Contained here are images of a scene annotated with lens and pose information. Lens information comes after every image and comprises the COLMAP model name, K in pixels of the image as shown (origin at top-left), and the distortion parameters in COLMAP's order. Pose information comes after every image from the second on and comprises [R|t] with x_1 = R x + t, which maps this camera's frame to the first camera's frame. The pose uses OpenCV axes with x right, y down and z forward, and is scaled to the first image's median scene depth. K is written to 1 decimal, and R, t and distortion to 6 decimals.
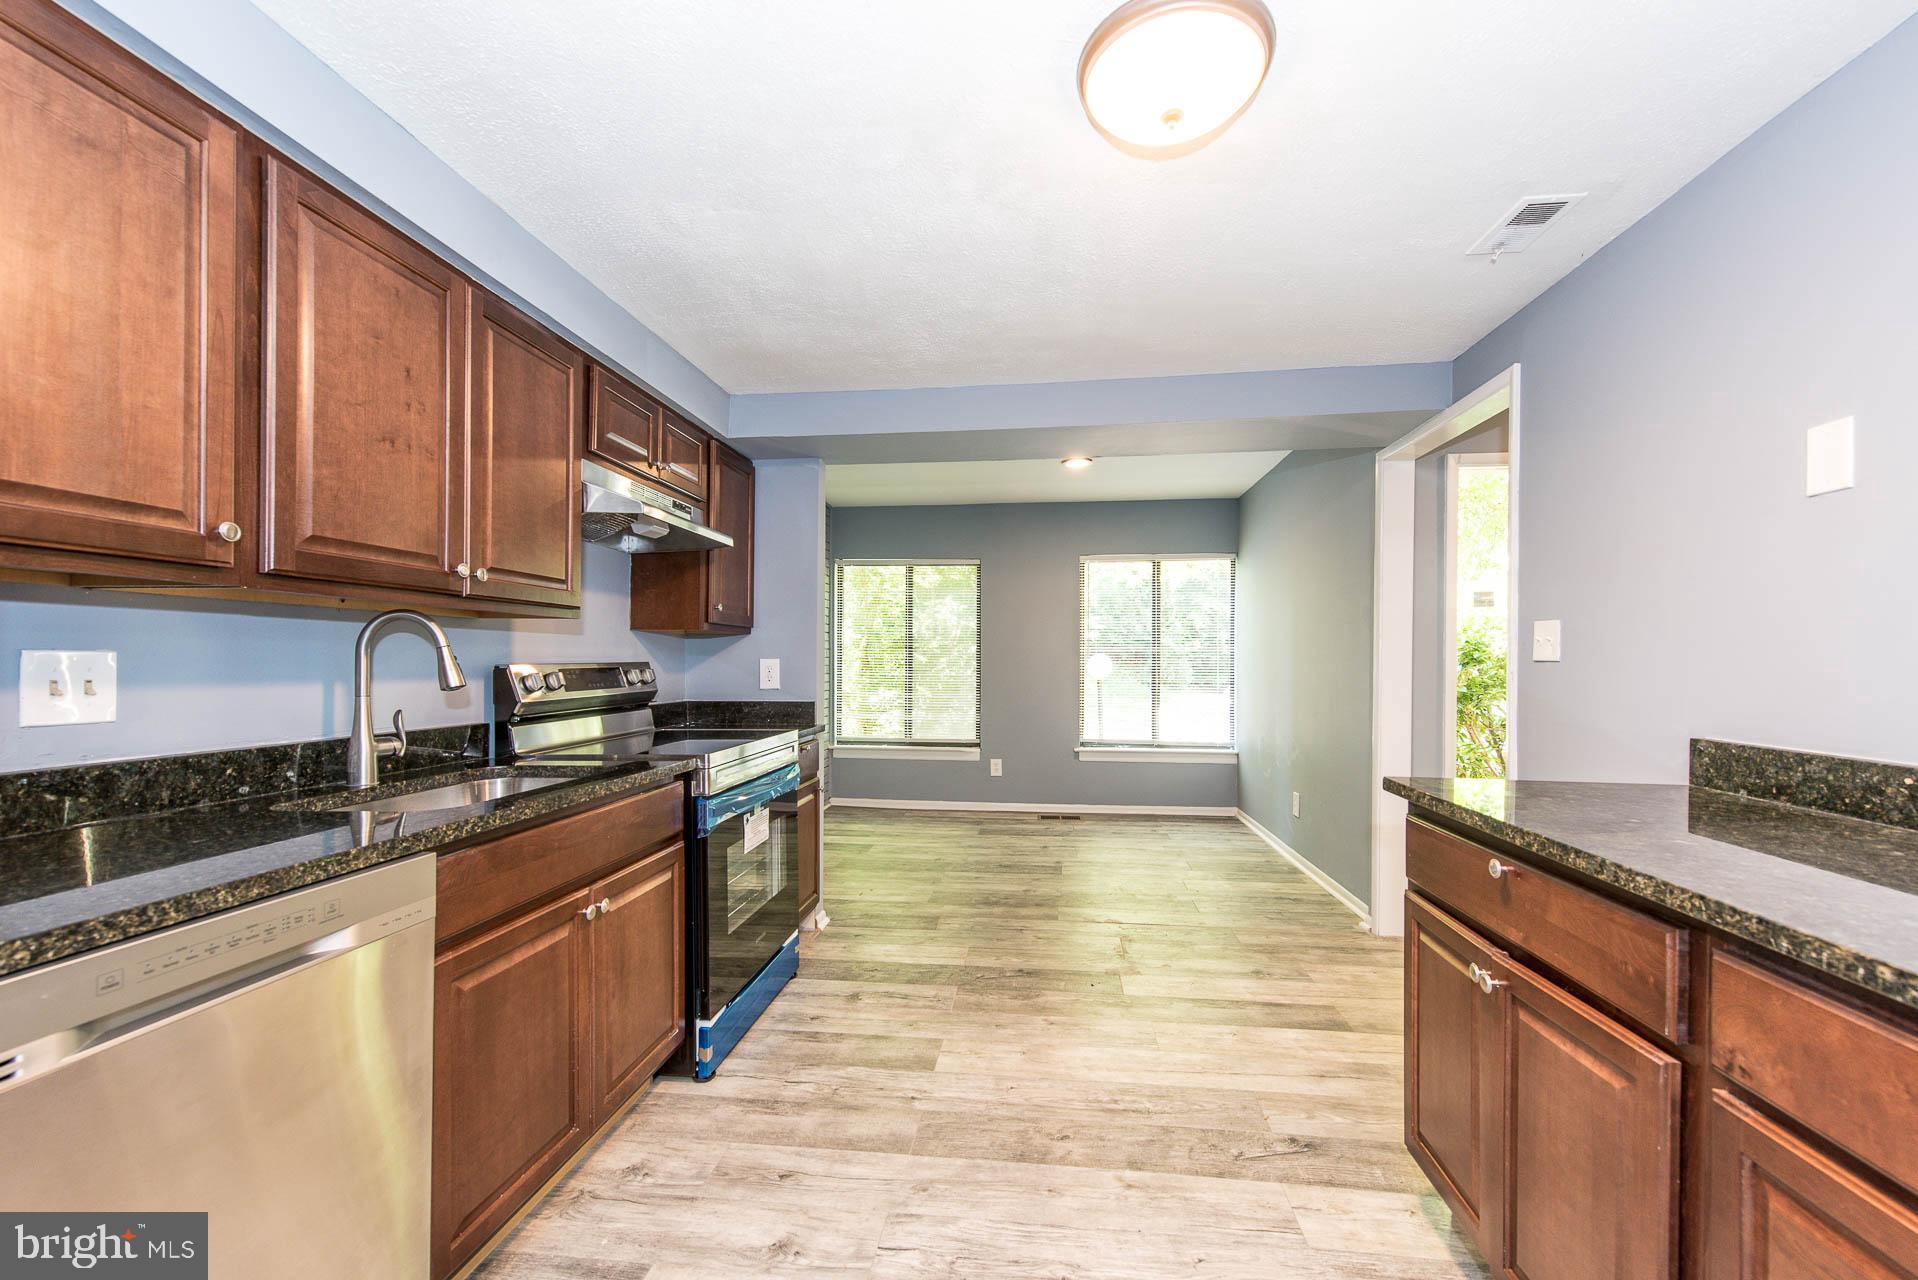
lens RADIAL K [[842.5, 0, 949.2], [0, 842.5, 667.5], [0, 0, 1]] dist [0.024265, -0.000041]
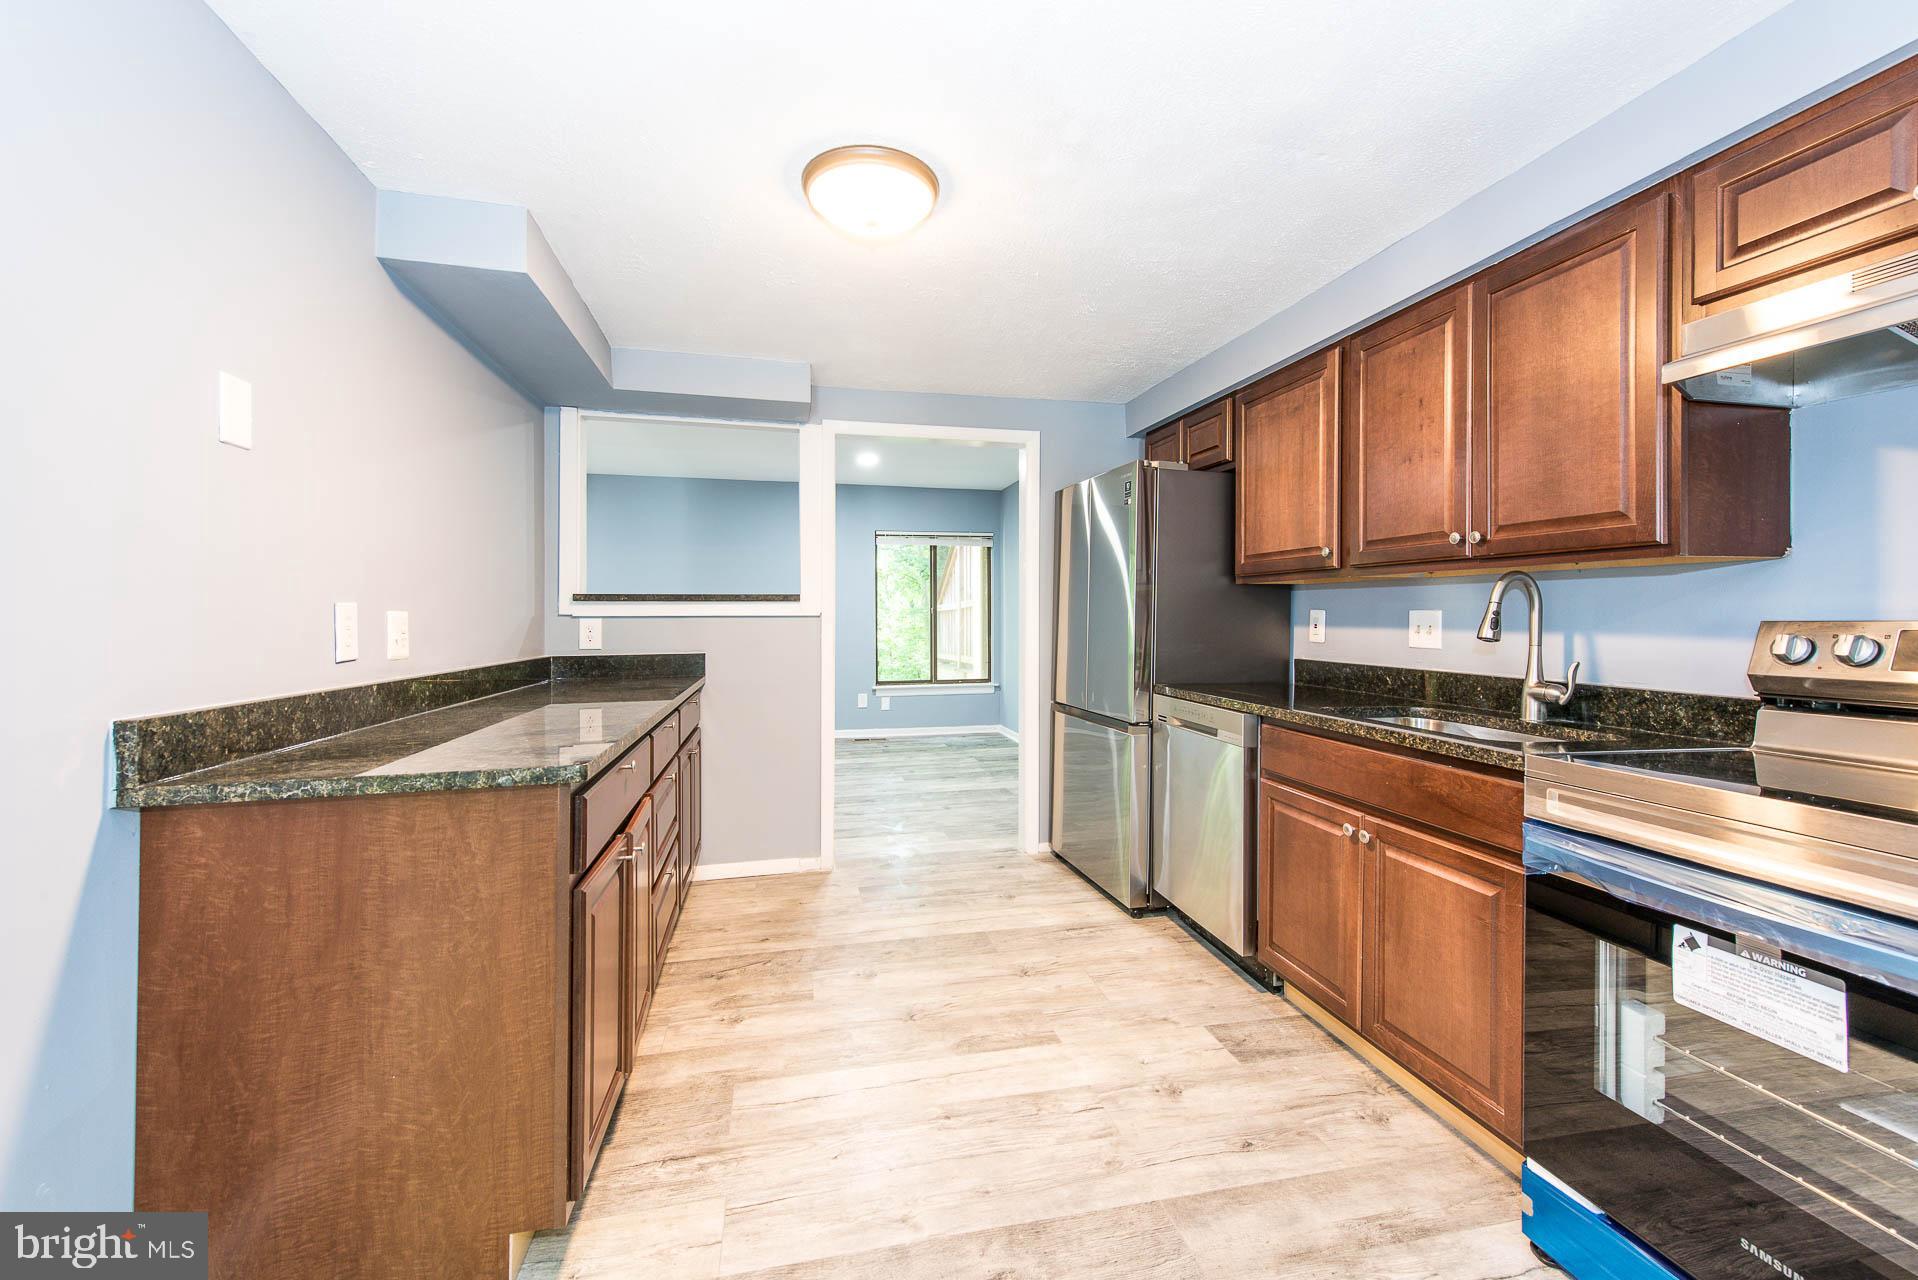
lens RADIAL K [[785.4, 0, 947.8], [0, 785.4, 610.0], [0, 0, 1]] dist [0.022200, -0.007260]
pose [[-0.947901, -0.004663, -0.318530, 0.437447], [-0.004698, 0.999989, -0.000660, -0.010650], [0.318530, 0.000871, -0.947912, 1.811292]]
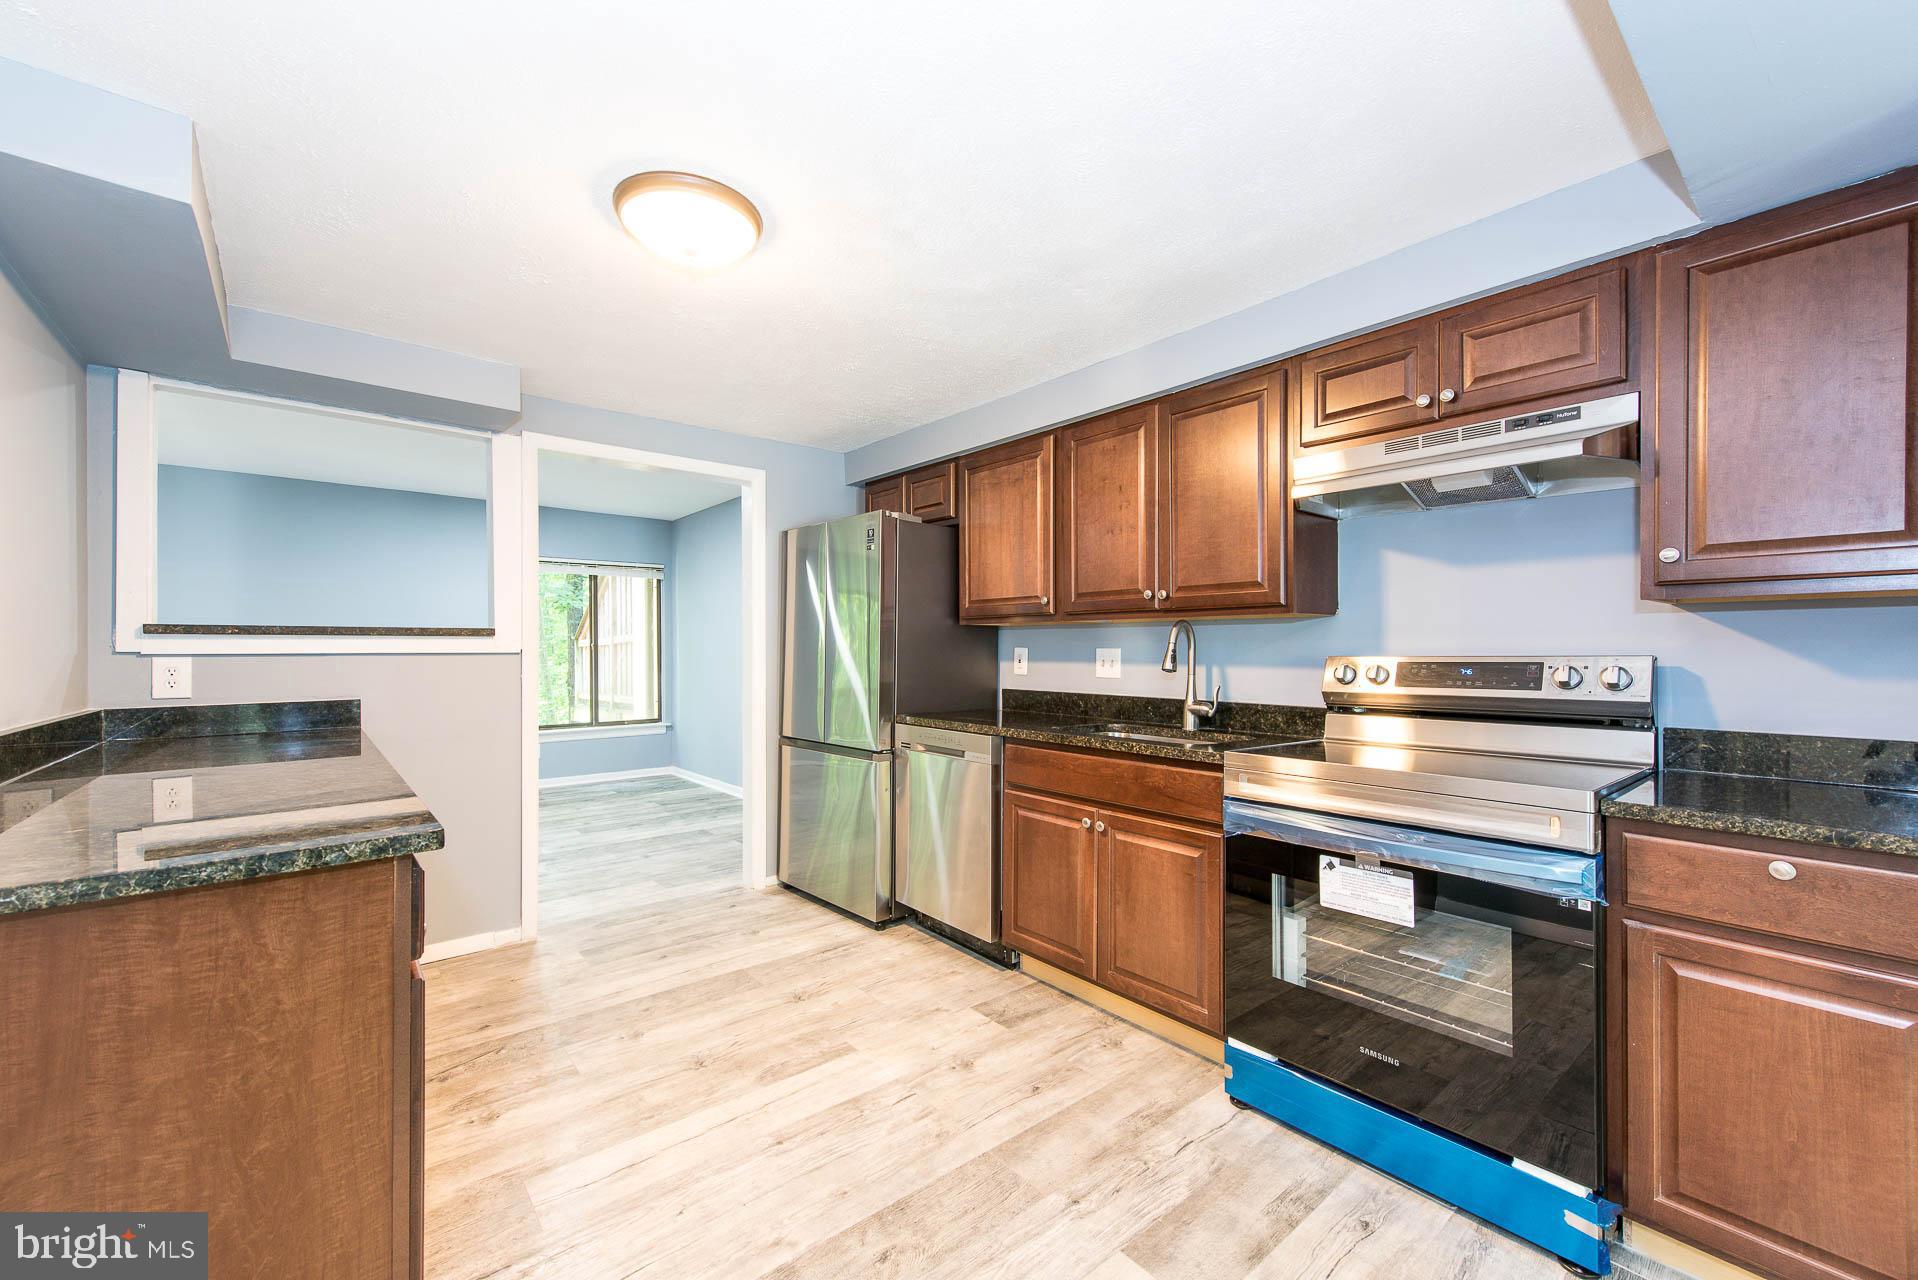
lens RADIAL K [[777.6, 0, 959.0], [0, 777.6, 640.0], [0, 0, 1]] dist [0.023755, -0.006497]
pose [[-0.697368, -0.012122, -0.716611, 0.689632], [-0.006776, 0.999924, -0.010320, -0.013337], [0.716681, -0.002341, -0.697397, 1.742803]]
